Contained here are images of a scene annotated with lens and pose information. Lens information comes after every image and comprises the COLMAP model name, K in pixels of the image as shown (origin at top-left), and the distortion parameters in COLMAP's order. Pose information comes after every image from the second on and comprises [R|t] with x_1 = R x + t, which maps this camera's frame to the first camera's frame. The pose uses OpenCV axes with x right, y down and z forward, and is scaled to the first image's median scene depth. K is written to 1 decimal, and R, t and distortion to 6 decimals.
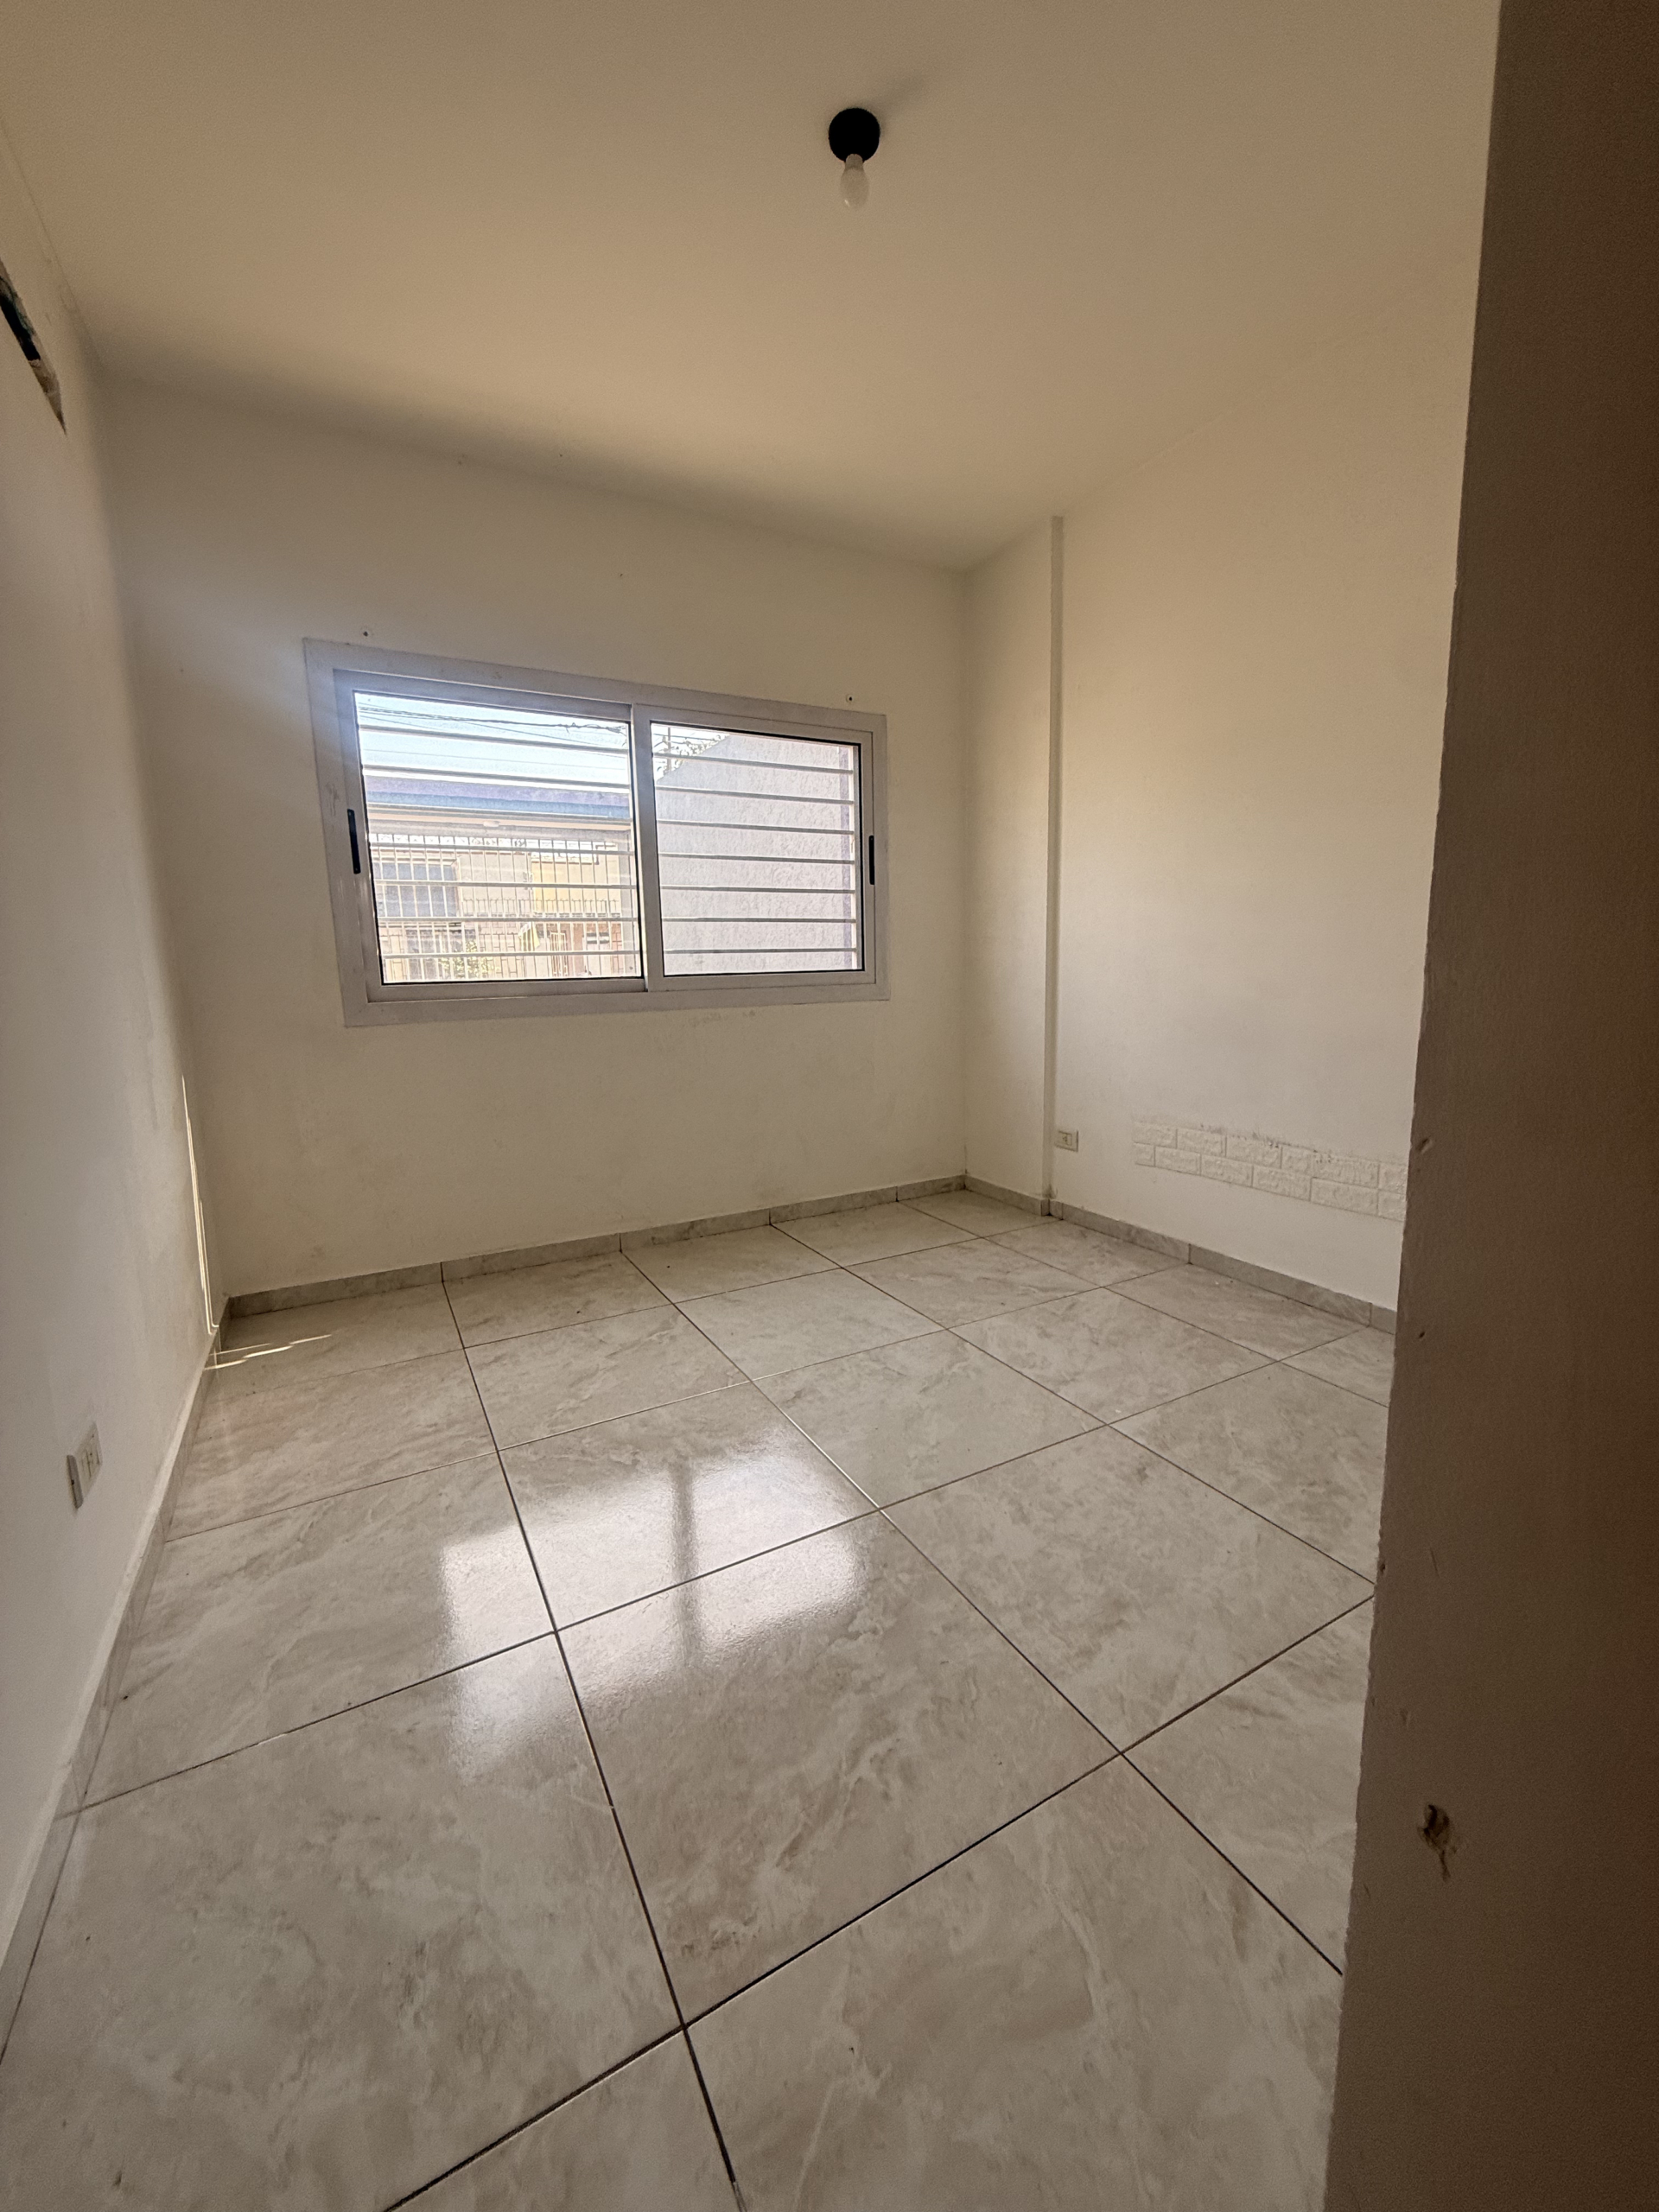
lens RADIAL K [[879.4, 0, 832.0], [0, 879.4, 1100.2], [0, 0, 1]] dist [-0.000415, 0.000122]
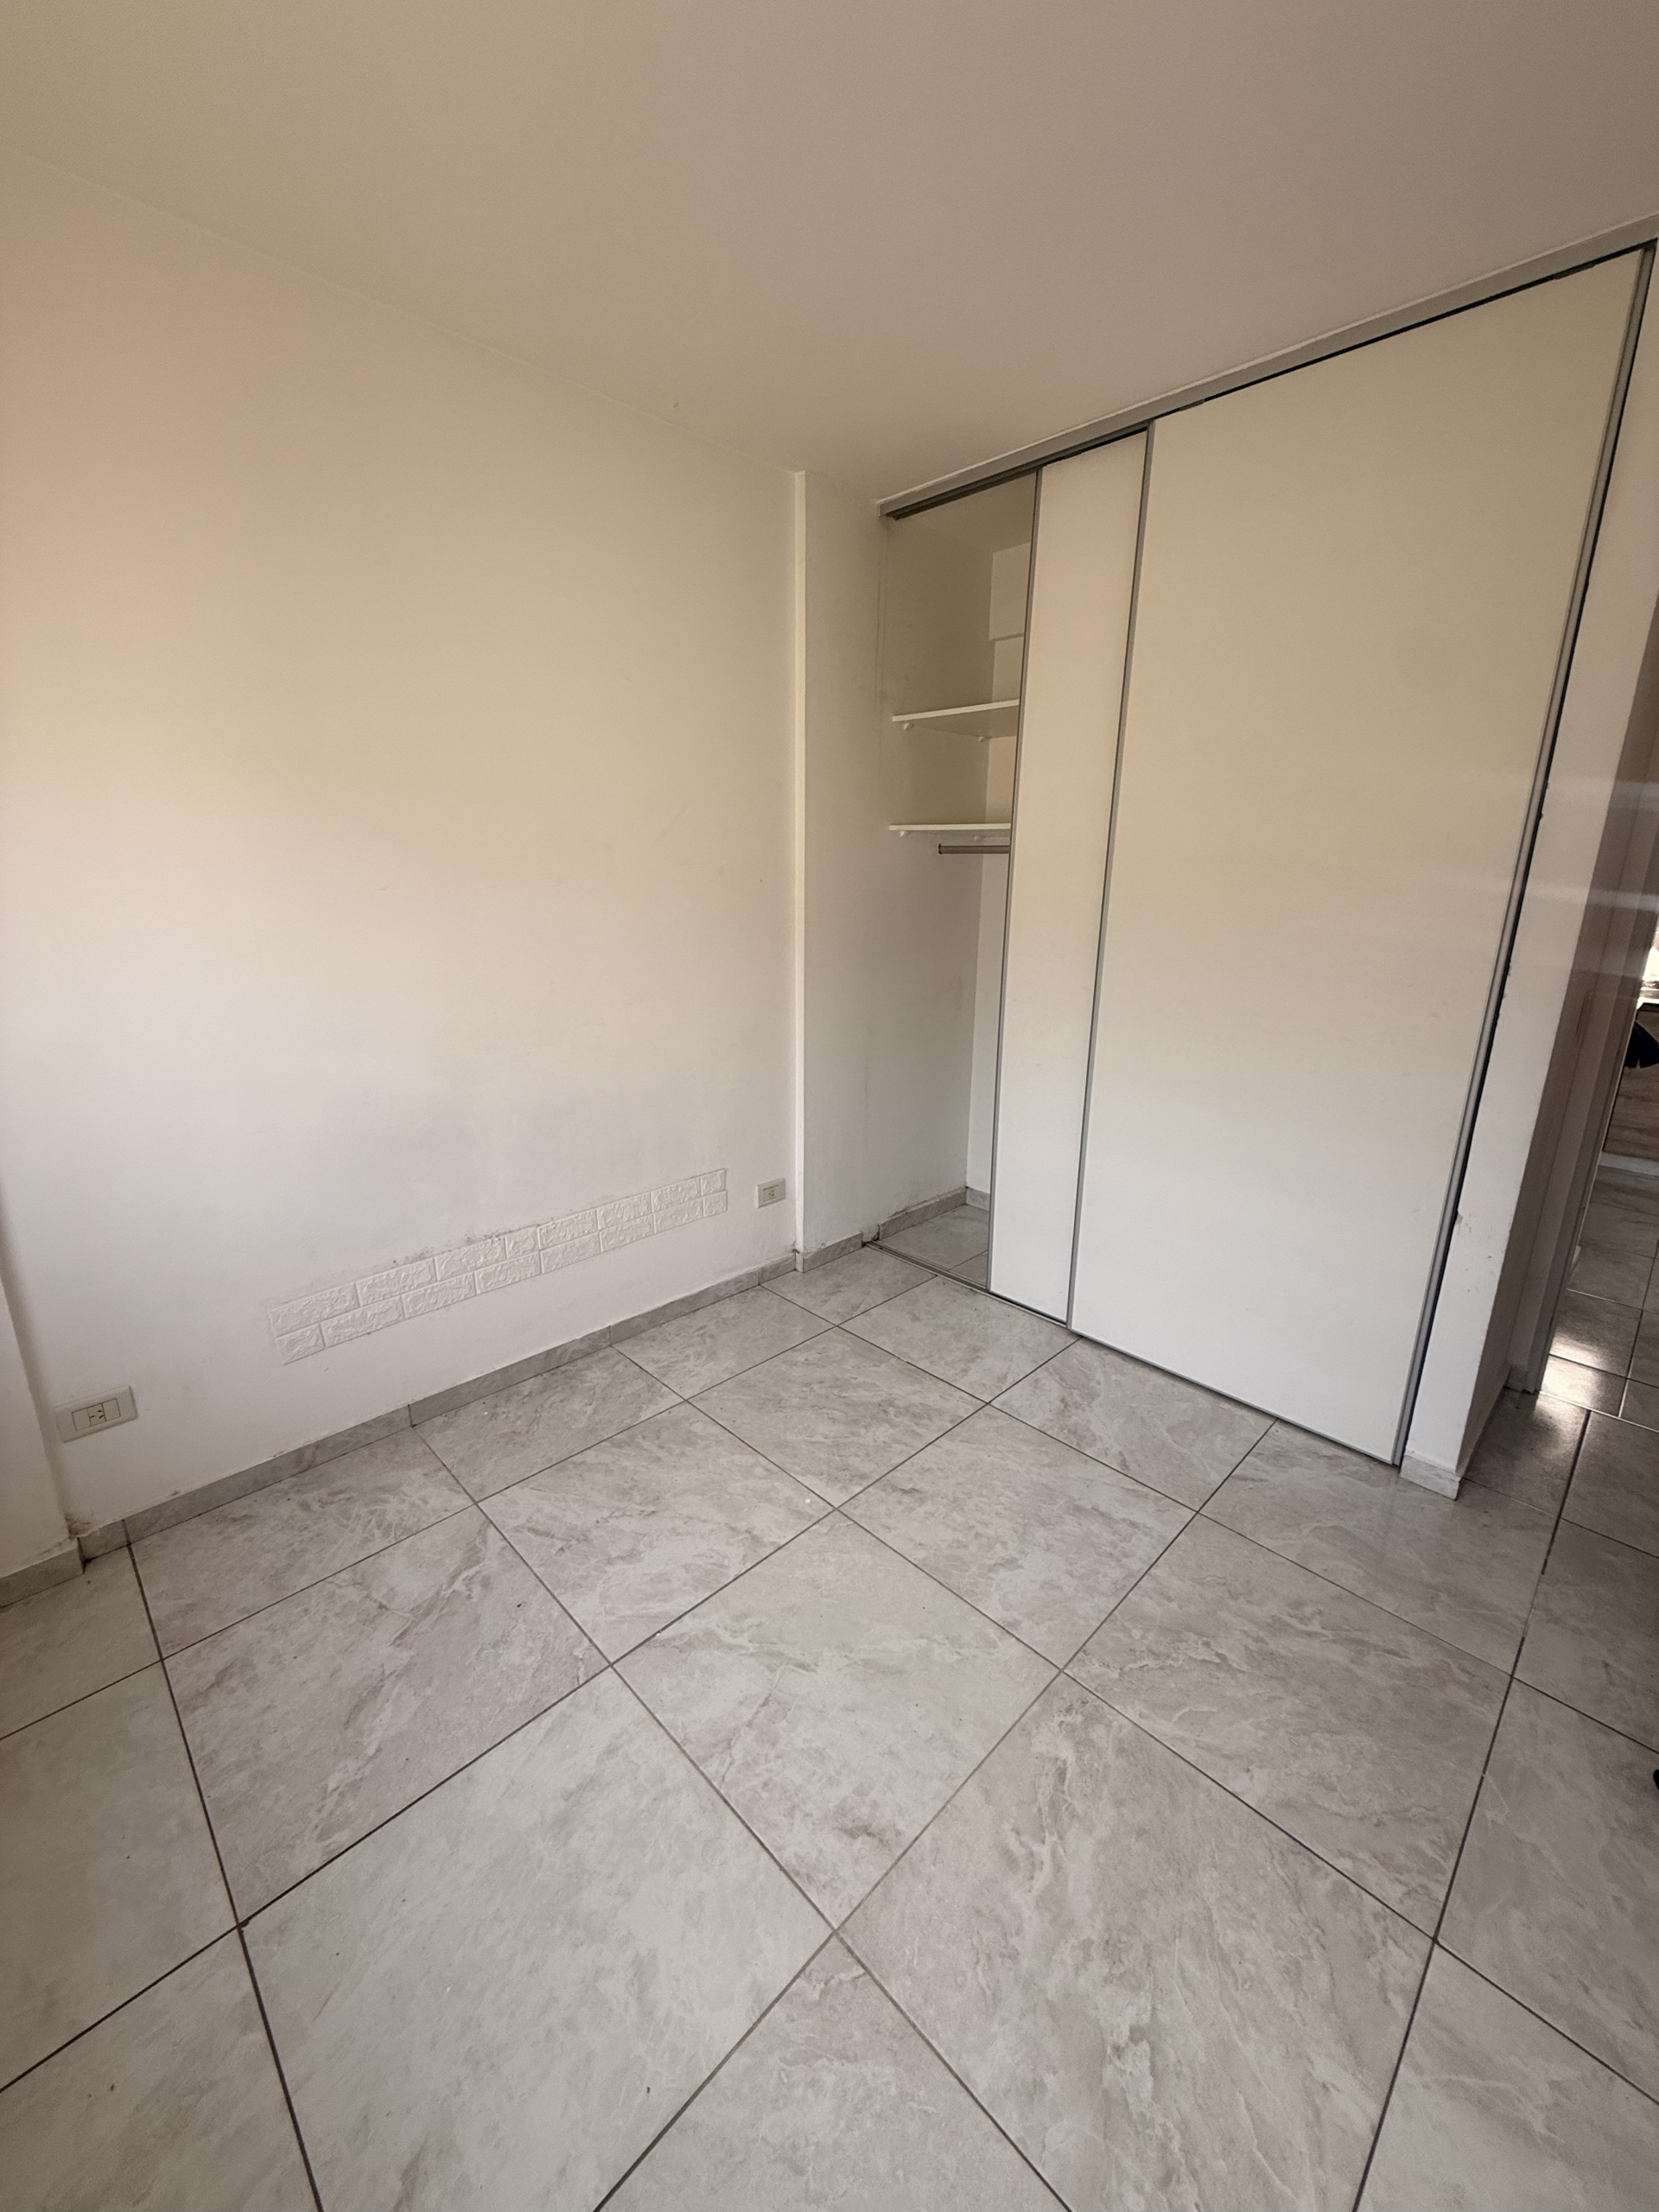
lens RADIAL K [[879.6, 0, 832.2], [0, 879.6, 1100.3], [0, 0, 1]] dist [-0.001105, -0.000232]
pose [[-0.272893, -0.232749, 0.933465, -0.477197], [0.148430, 0.948489, 0.279887, -0.335881], [-0.950525, 0.214933, -0.224289, 0.974816]]
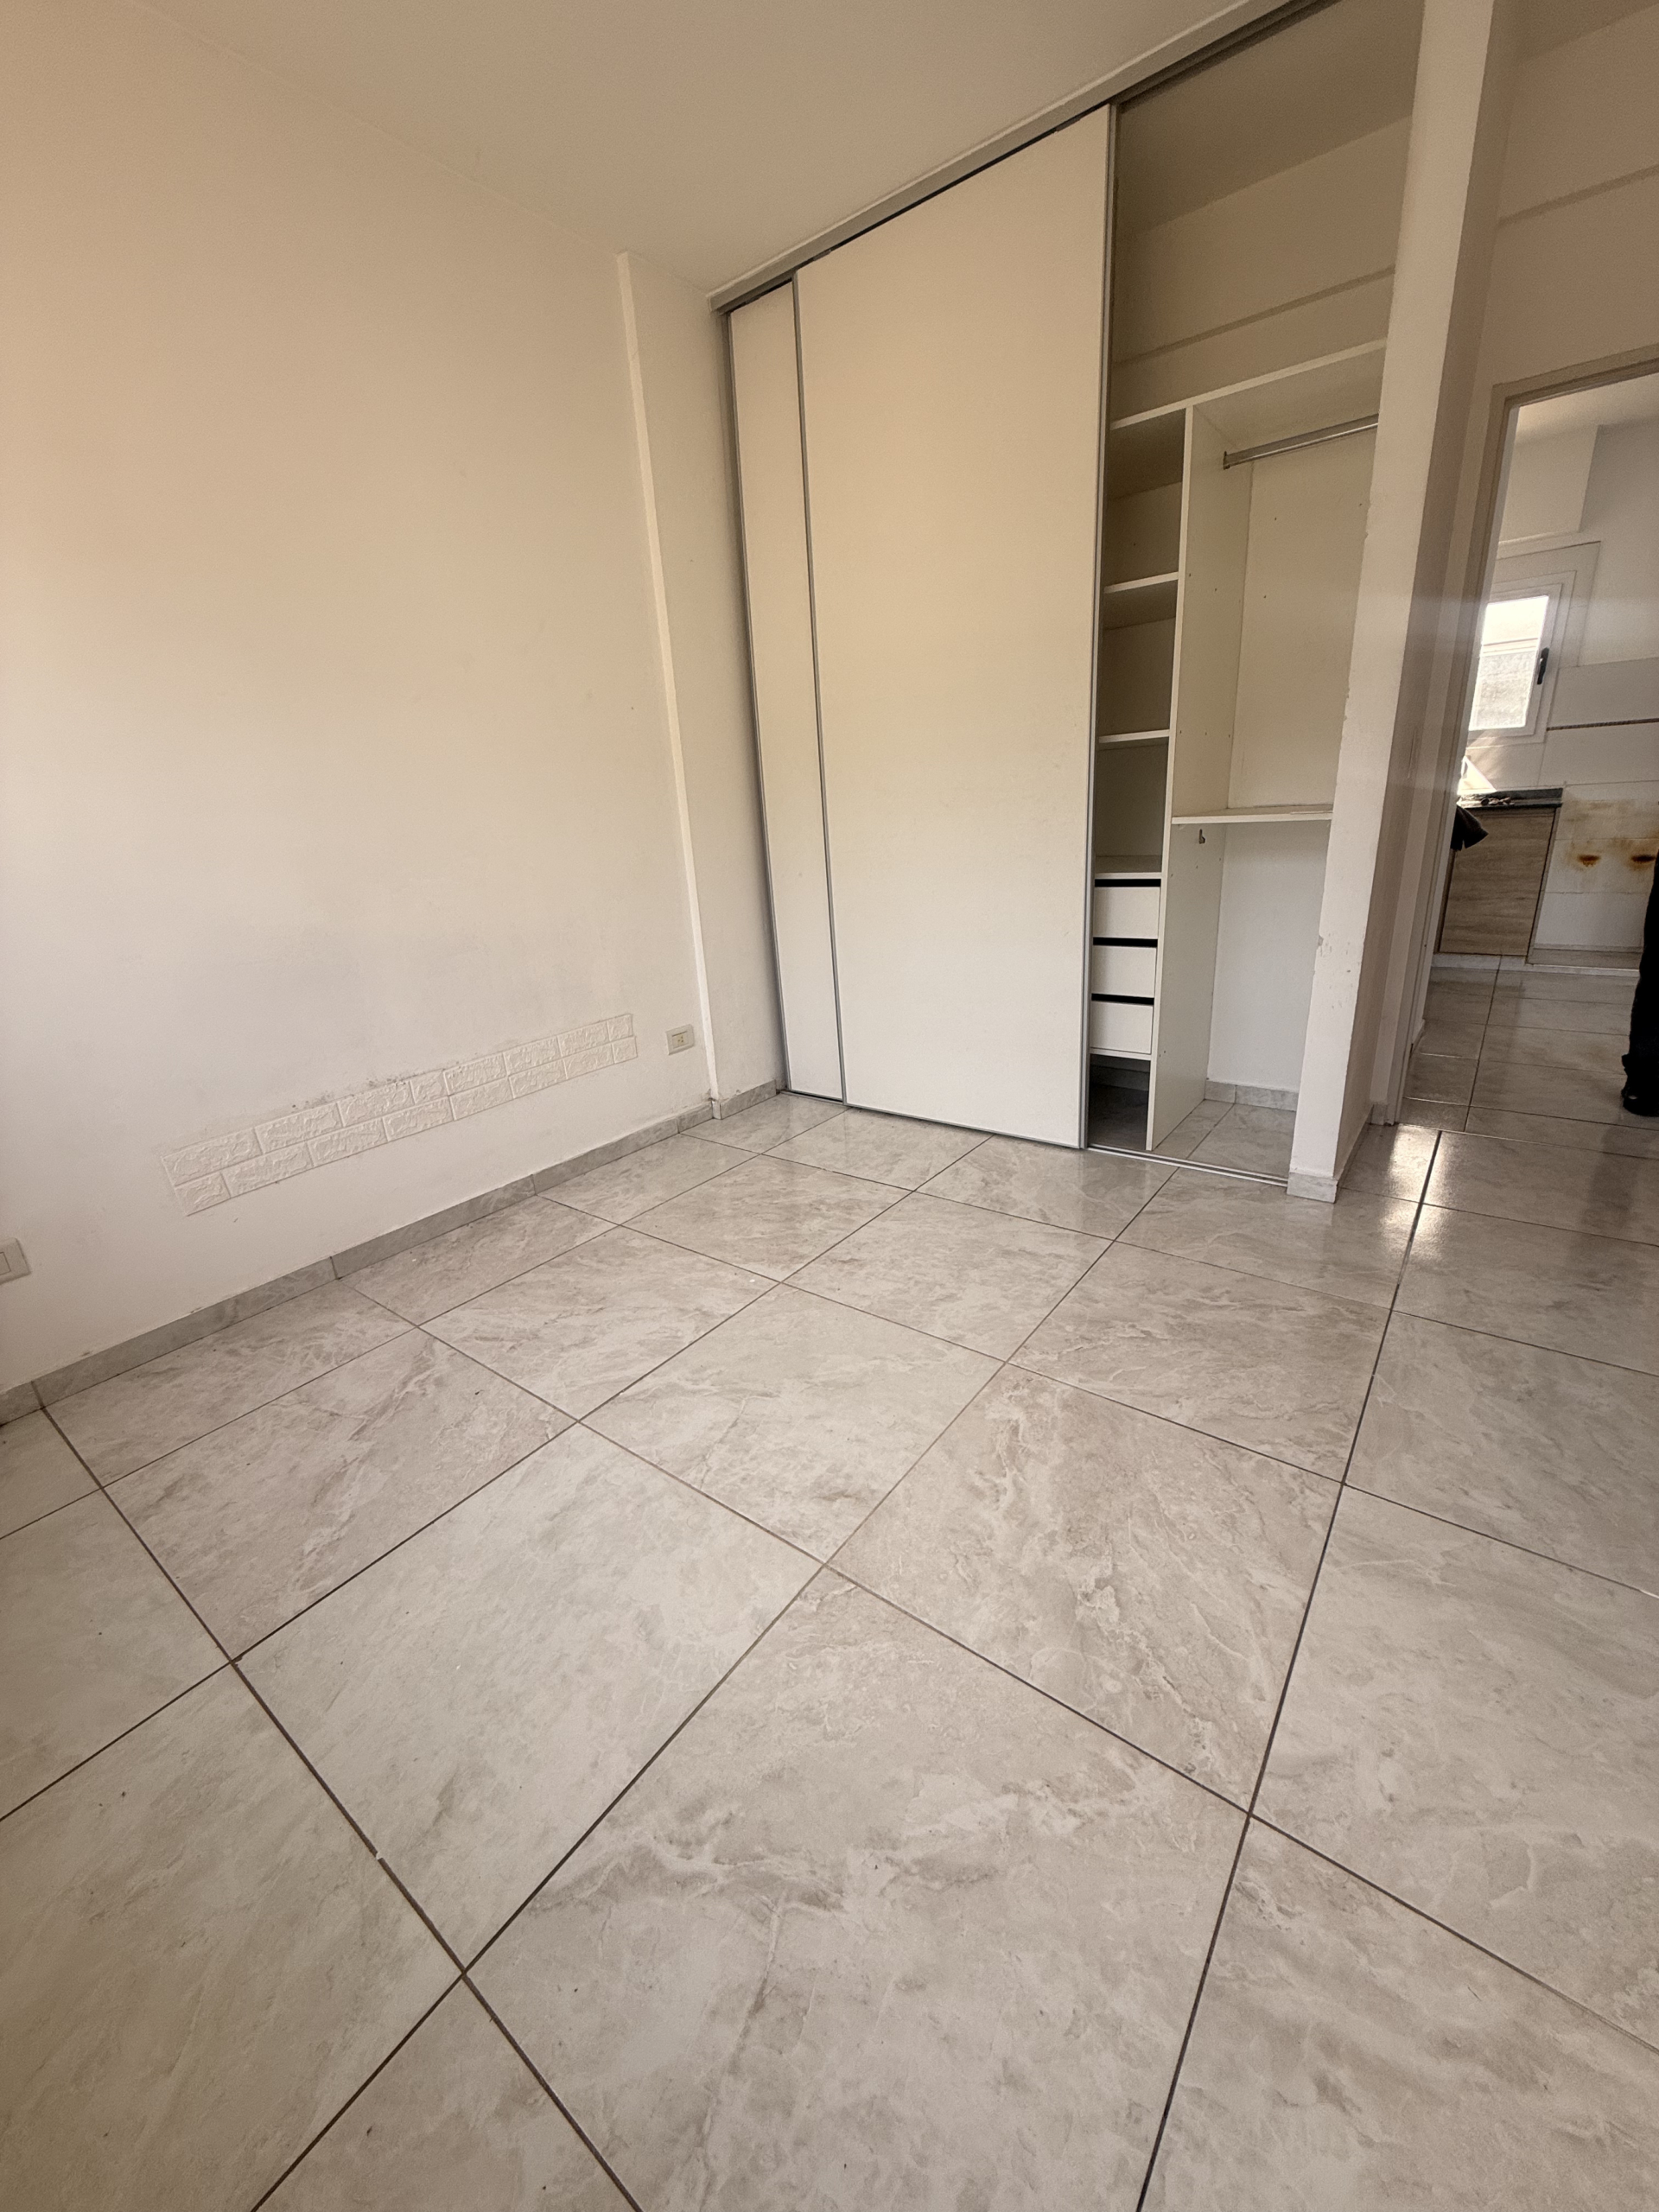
lens RADIAL K [[879.4, 0, 832.0], [0, 879.4, 1100.2], [0, 0, 1]] dist [-0.000415, 0.000122]
pose [[-0.402812, -0.251087, 0.880169, -0.527513], [0.213931, 0.909172, 0.357267, -0.181587], [-0.889931, 0.332207, -0.312510, 1.037414]]
